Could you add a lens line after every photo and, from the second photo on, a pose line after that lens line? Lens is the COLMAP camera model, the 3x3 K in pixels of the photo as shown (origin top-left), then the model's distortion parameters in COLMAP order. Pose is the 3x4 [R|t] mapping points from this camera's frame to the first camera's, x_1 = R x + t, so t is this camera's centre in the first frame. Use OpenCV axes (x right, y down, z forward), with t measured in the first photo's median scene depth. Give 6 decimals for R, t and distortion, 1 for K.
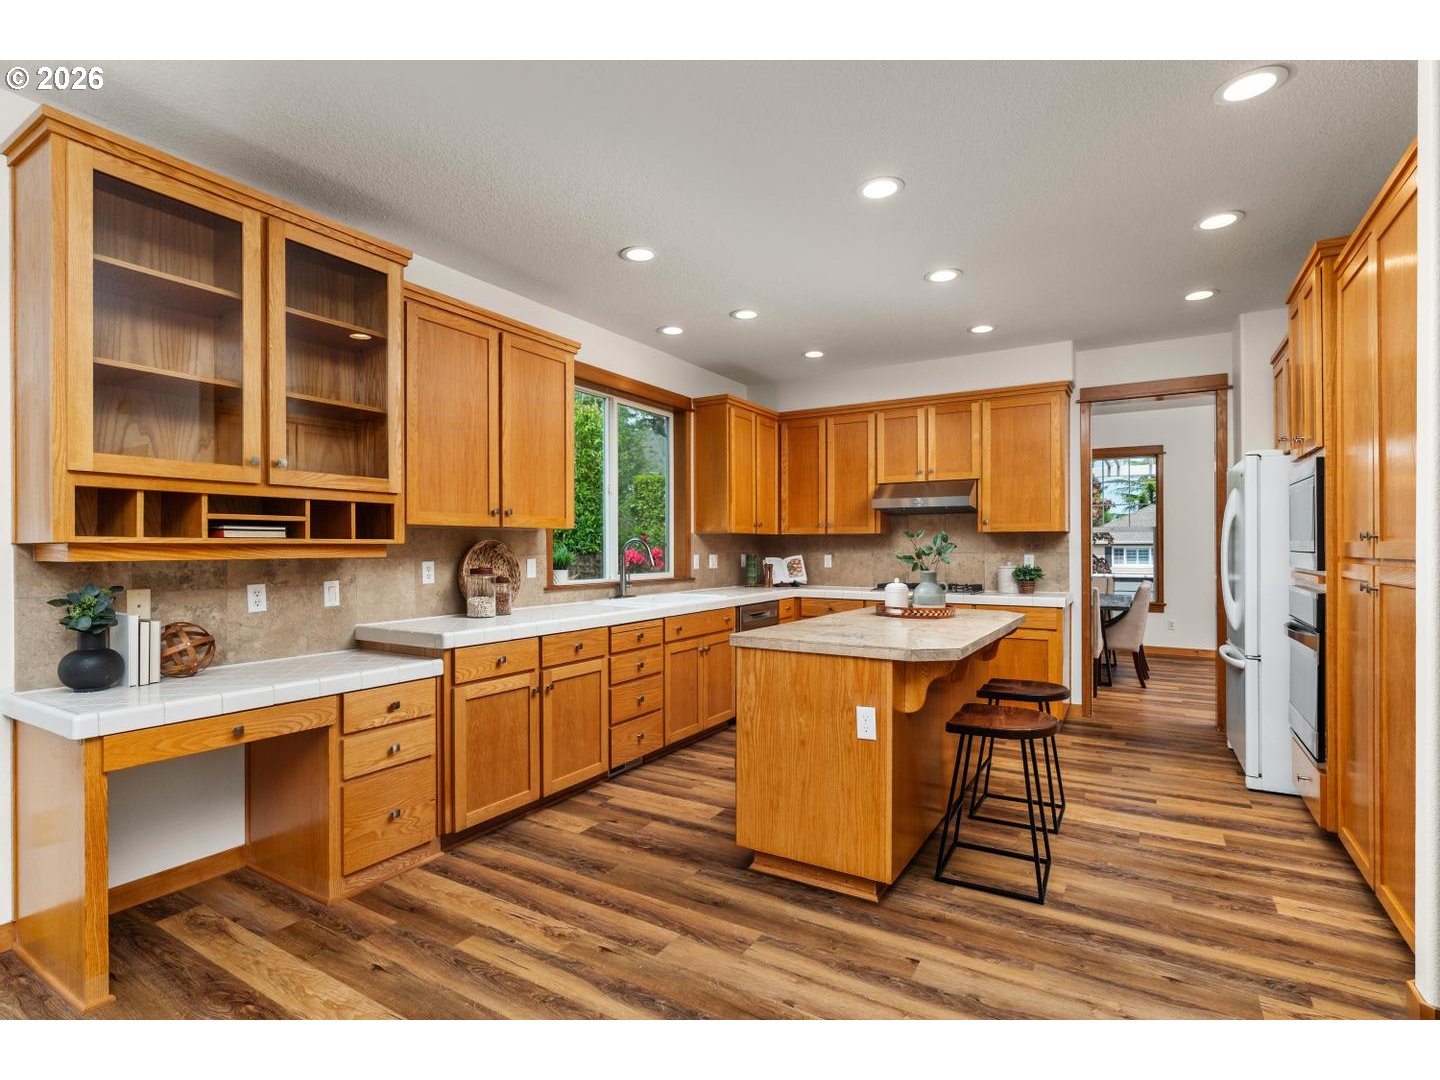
lens RADIAL K [[717.9, 0, 714.0], [0, 717.9, 549.5], [0, 0, 1]] dist [-0.003215, 0.000070]
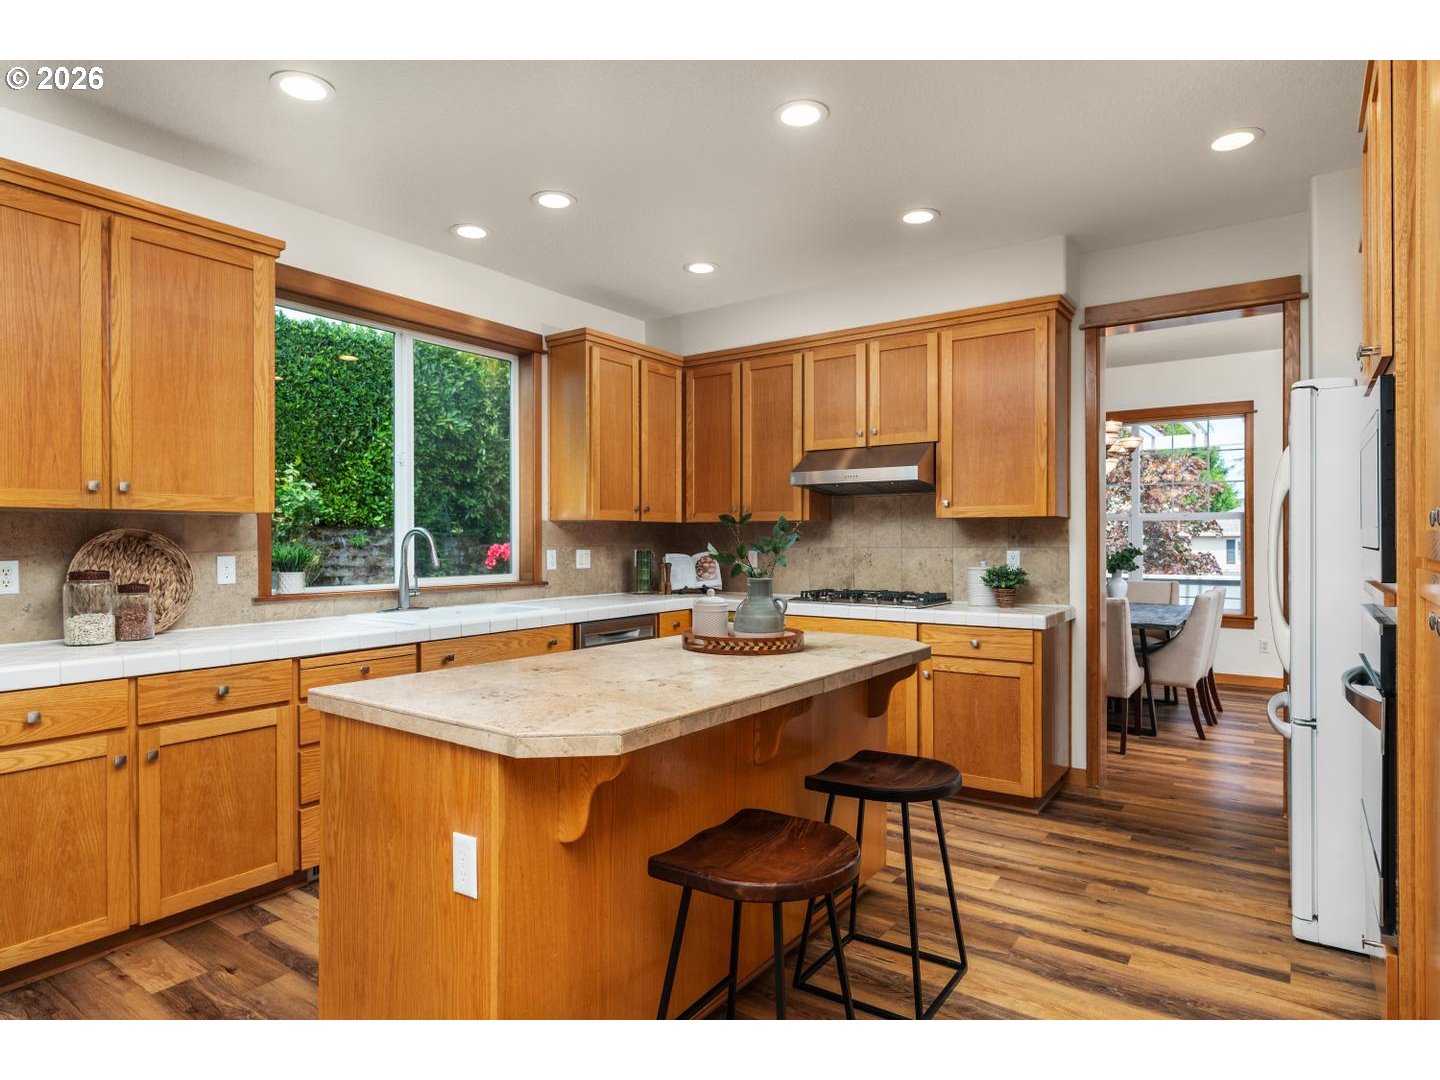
lens RADIAL K [[823.2, 0, 713.4], [0, 823.2, 543.3], [0, 0, 1]] dist [-0.000524, 0.000072]
pose [[0.997427, 0.000426, -0.071684, 0.299797], [-0.000373, 1.000000, 0.000749, -0.000776], [0.071684, -0.000721, 0.997427, 0.266562]]
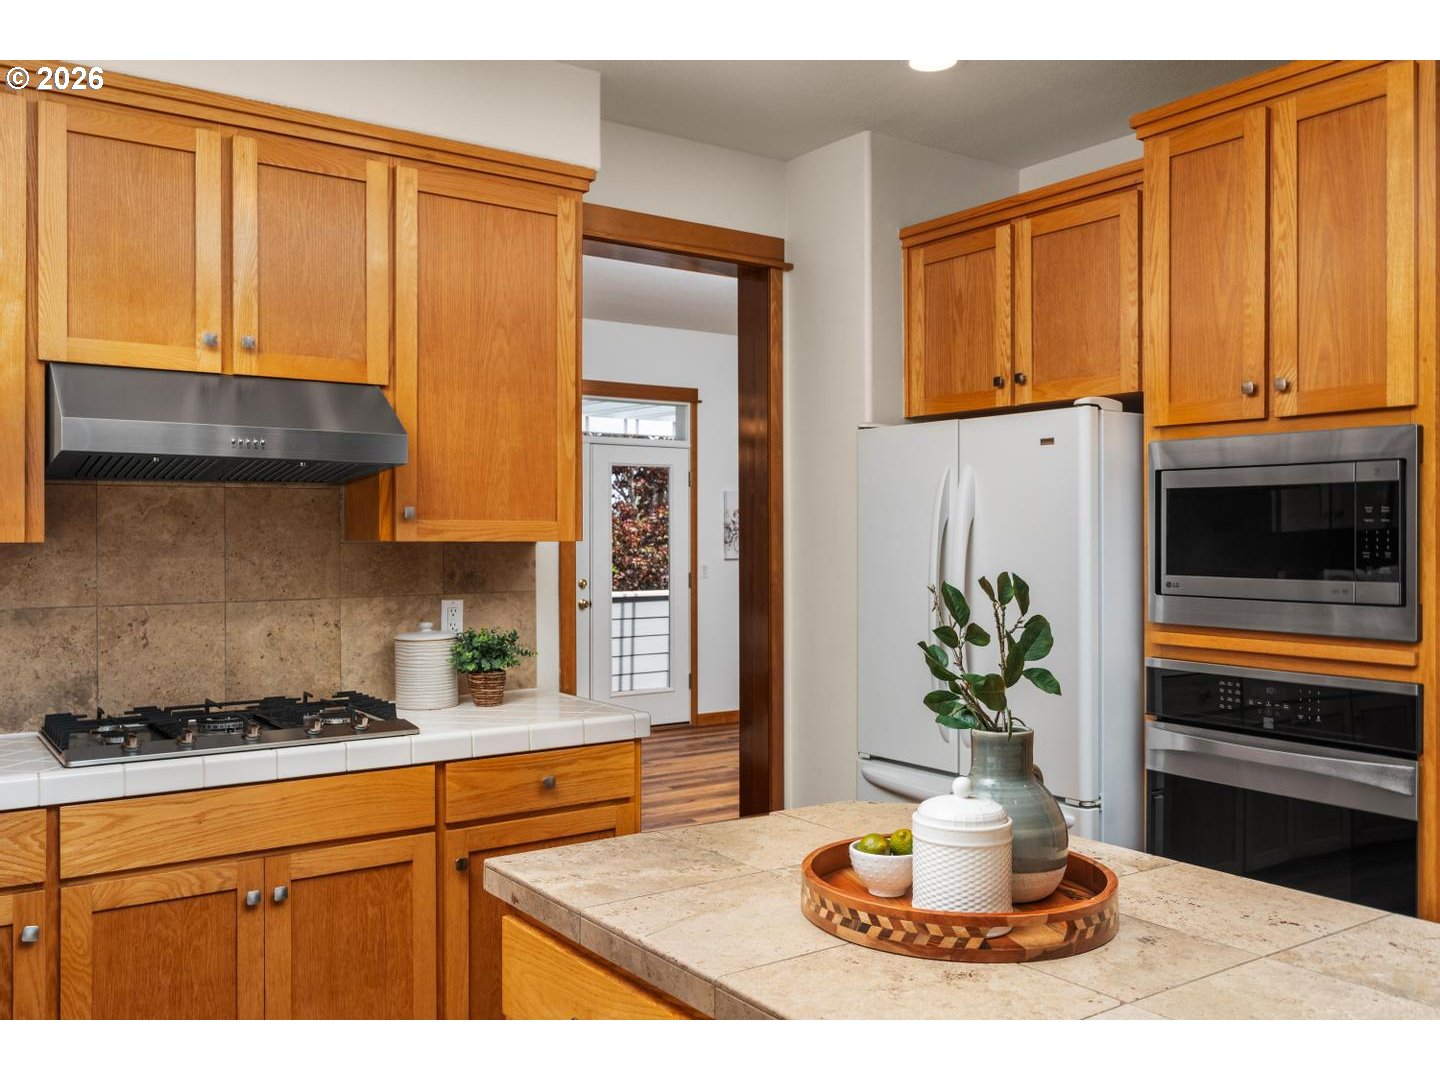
lens RADIAL K [[1202.0, 0, 713.8], [0, 1202.0, 535.4], [0, 0, 1]] dist [-0.000869, 0.003416]
pose [[0.402329, 0.002700, 0.915491, -0.131317], [0.001156, 0.999993, -0.003457, -0.036146], [-0.915494, 0.002450, 0.402323, 0.893387]]
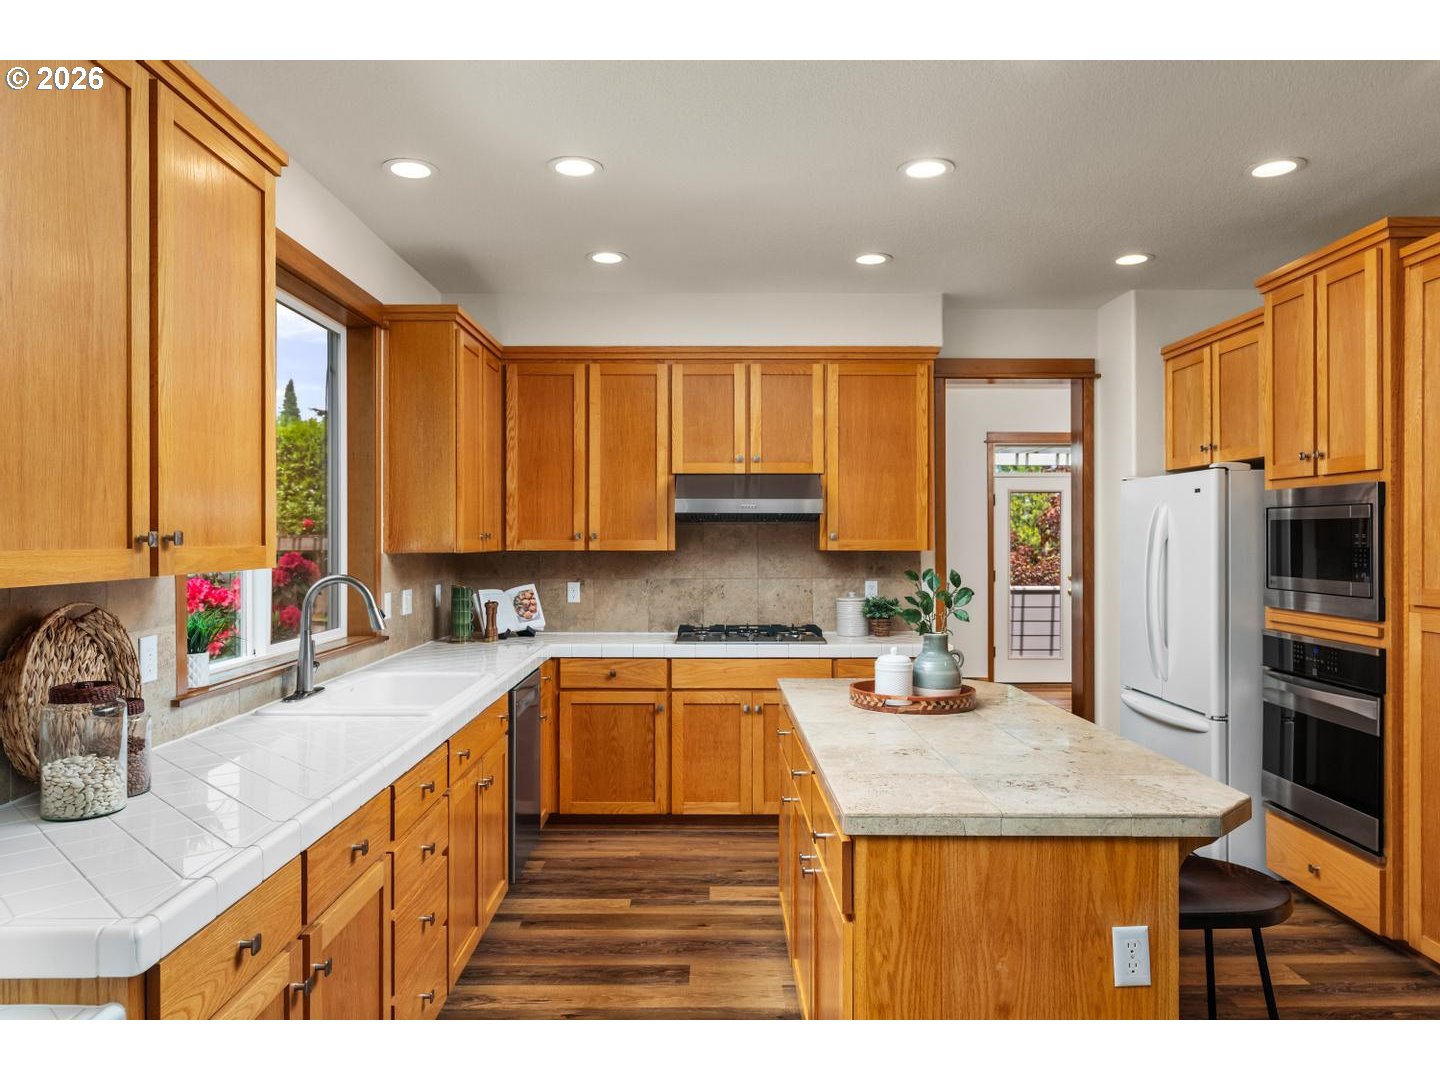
lens RADIAL K [[967.7, 0, 720.0], [0, 967.7, 540.0], [0, 0, 1]] dist [-0.001982, 0.000994]
pose [[0.849314, 0.000734, 0.527887, -0.297276], [-0.000666, 1.000000, -0.000320, -0.048982], [-0.527887, -0.000080, 0.849315, 0.367302]]
